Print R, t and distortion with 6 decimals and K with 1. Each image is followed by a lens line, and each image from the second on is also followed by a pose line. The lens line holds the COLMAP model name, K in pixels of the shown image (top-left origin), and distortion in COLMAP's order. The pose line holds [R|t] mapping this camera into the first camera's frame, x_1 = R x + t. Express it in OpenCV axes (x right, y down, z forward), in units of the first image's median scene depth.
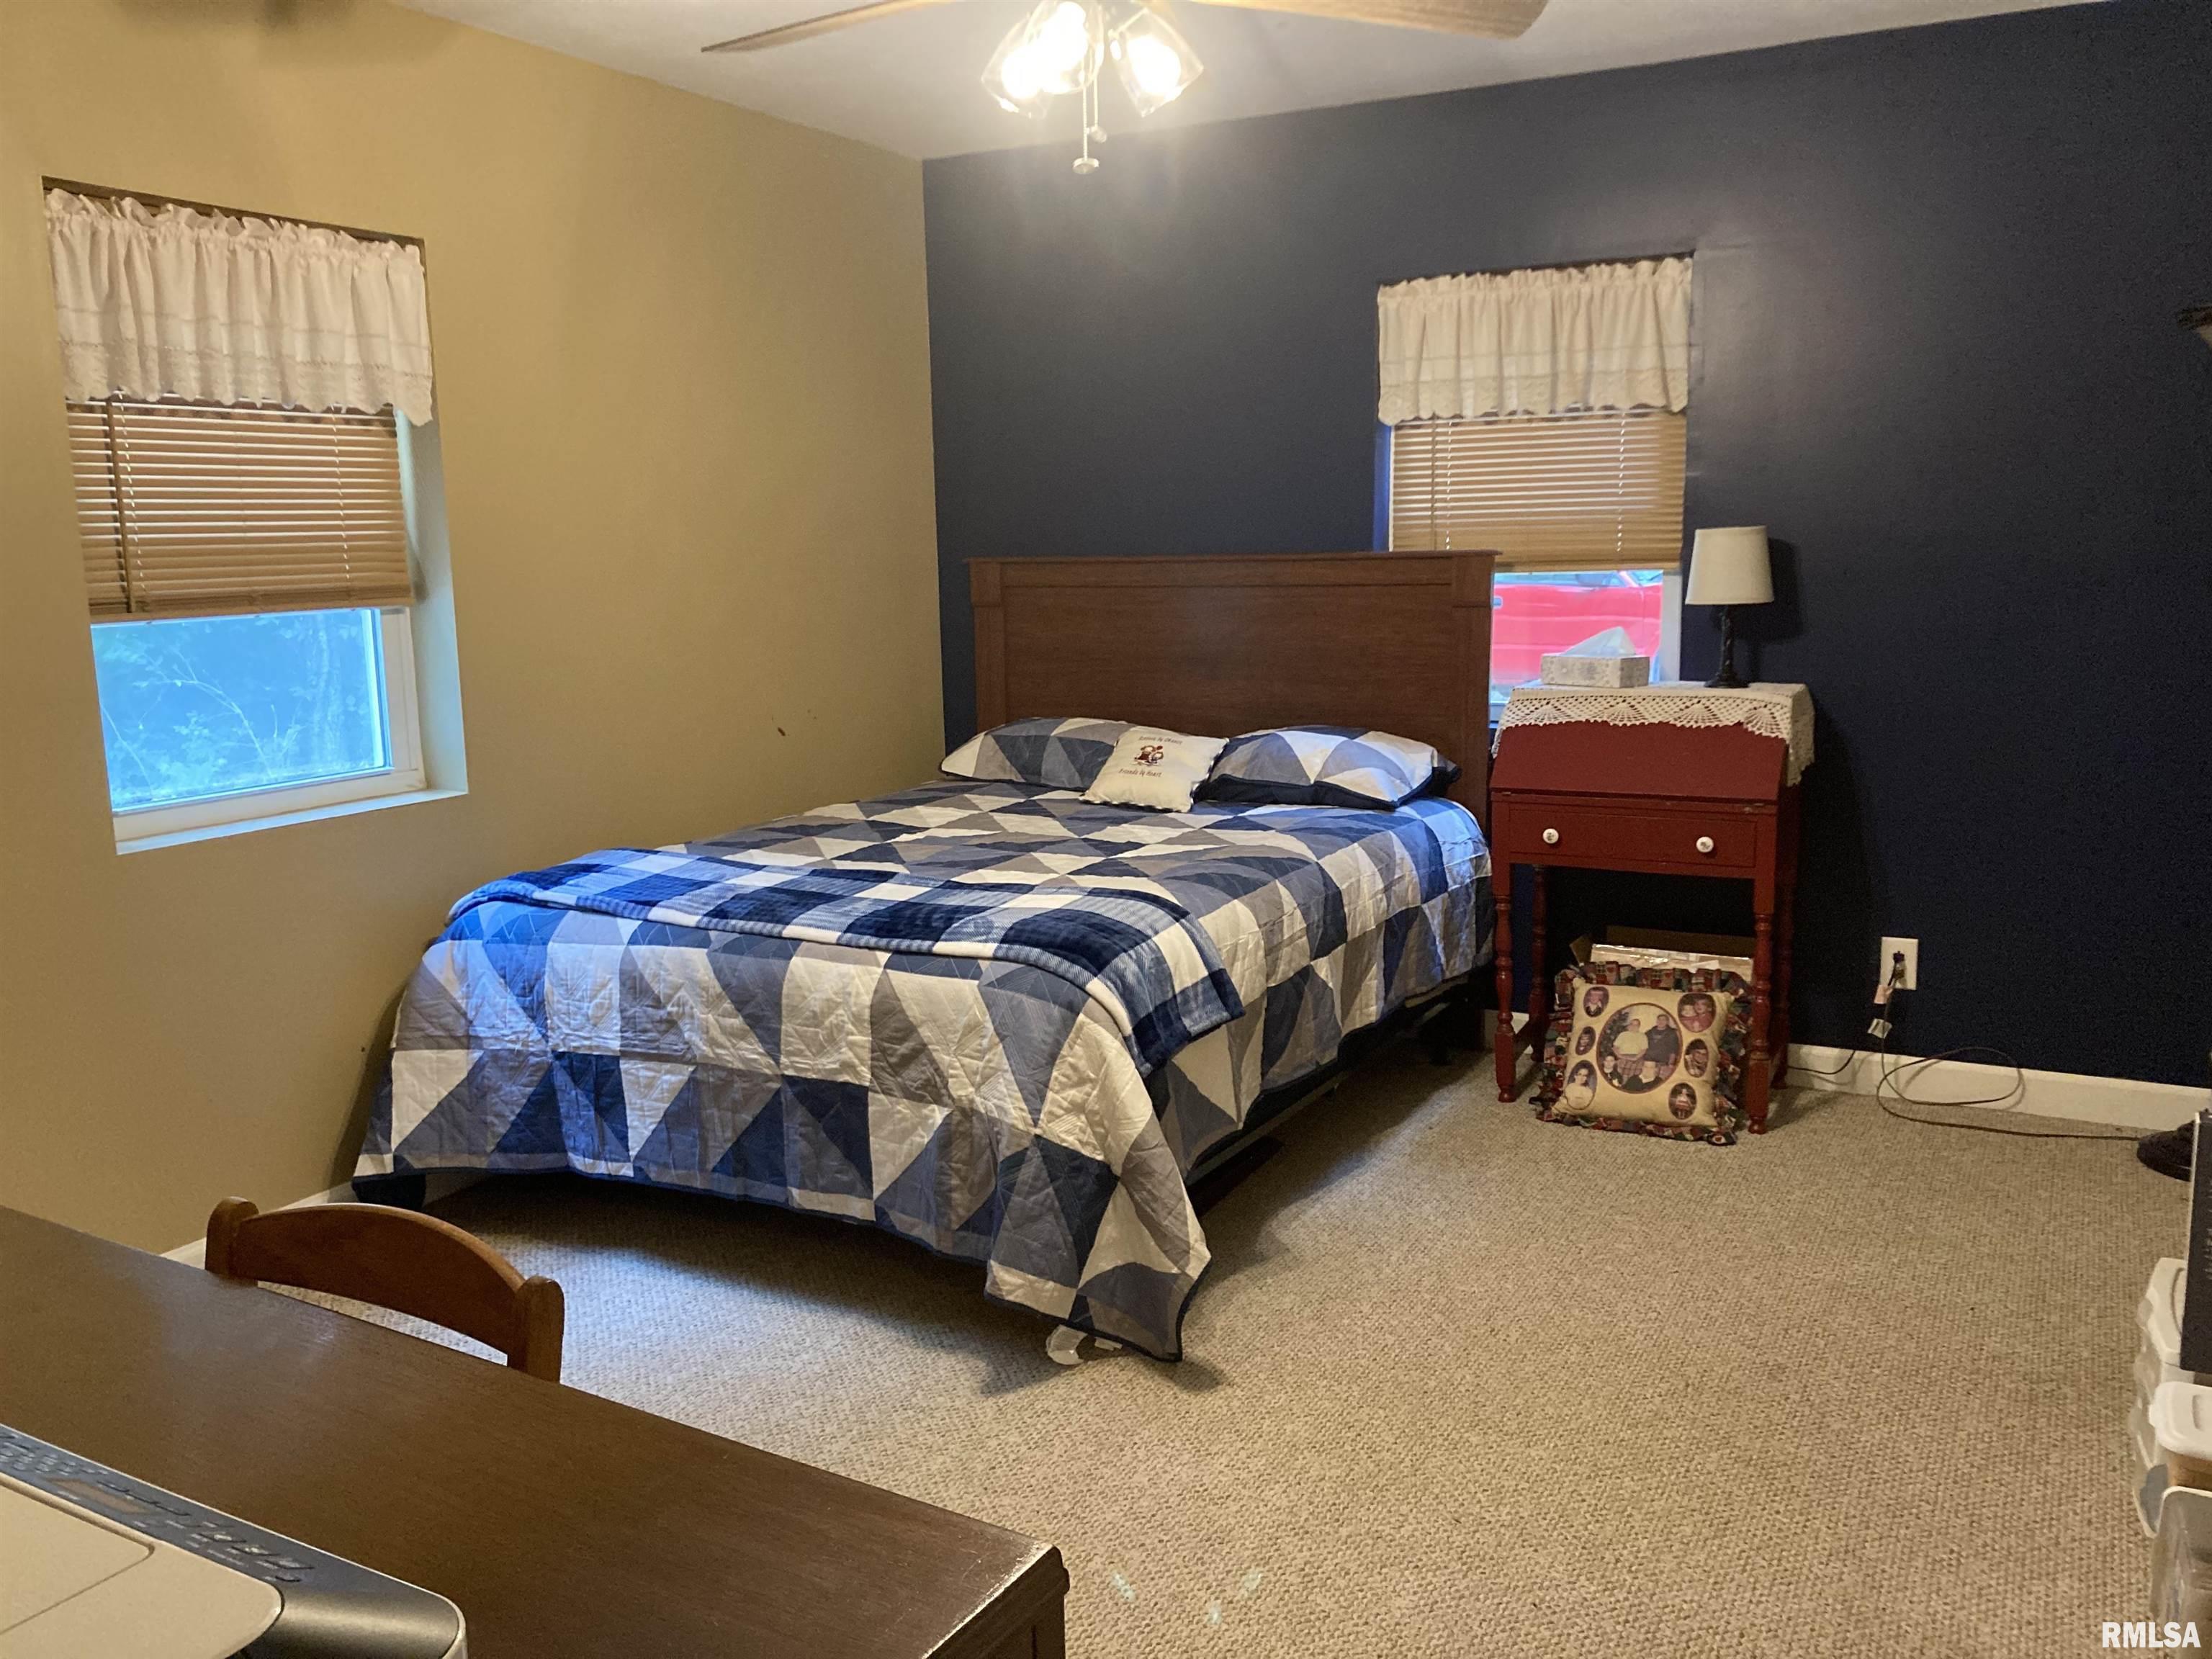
lens RADIAL K [[1805.2, 0, 1106.0], [0, 1805.2, 829.5], [0, 0, 1]] dist [0.084226, -0.147945]
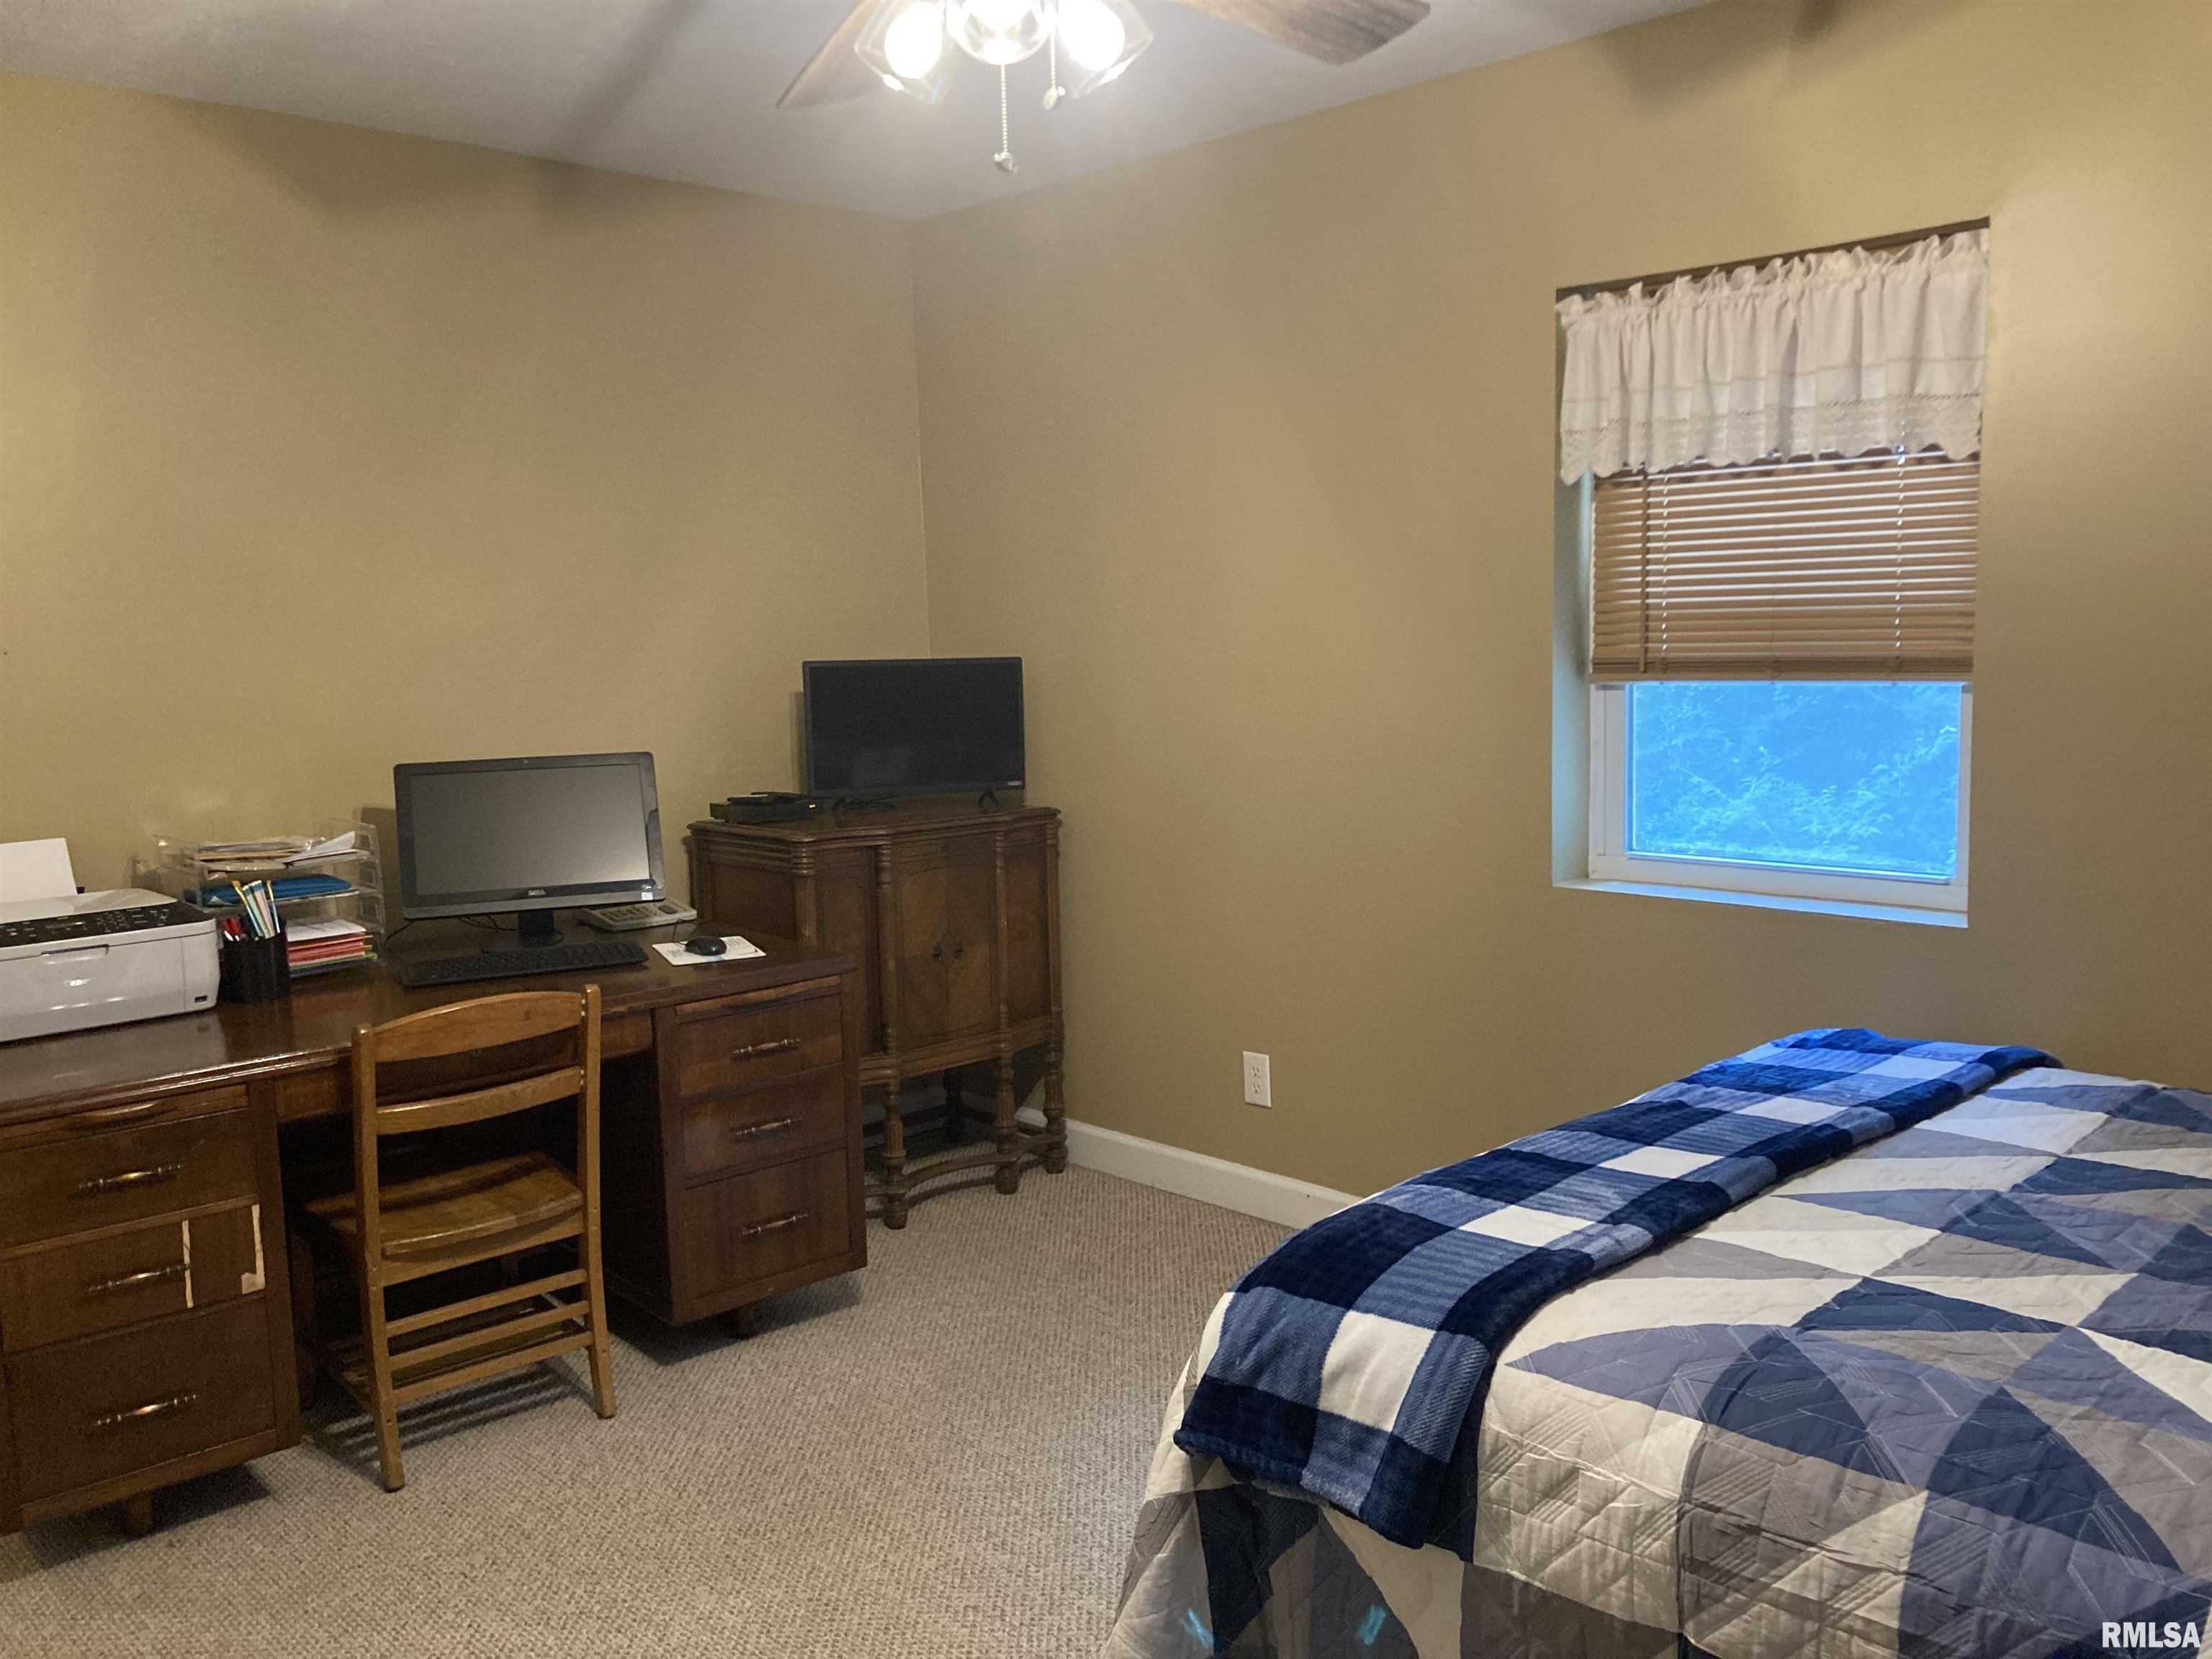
lens RADIAL K [[1805.2, 0, 1106.0], [0, 1805.2, 829.5], [0, 0, 1]] dist [0.084226, -0.147945]
pose [[-0.311725, 0.142865, -0.939371, 0.543244], [-0.121948, 0.974440, 0.188666, -0.181140], [0.942314, 0.173366, -0.286336, 0.969430]]
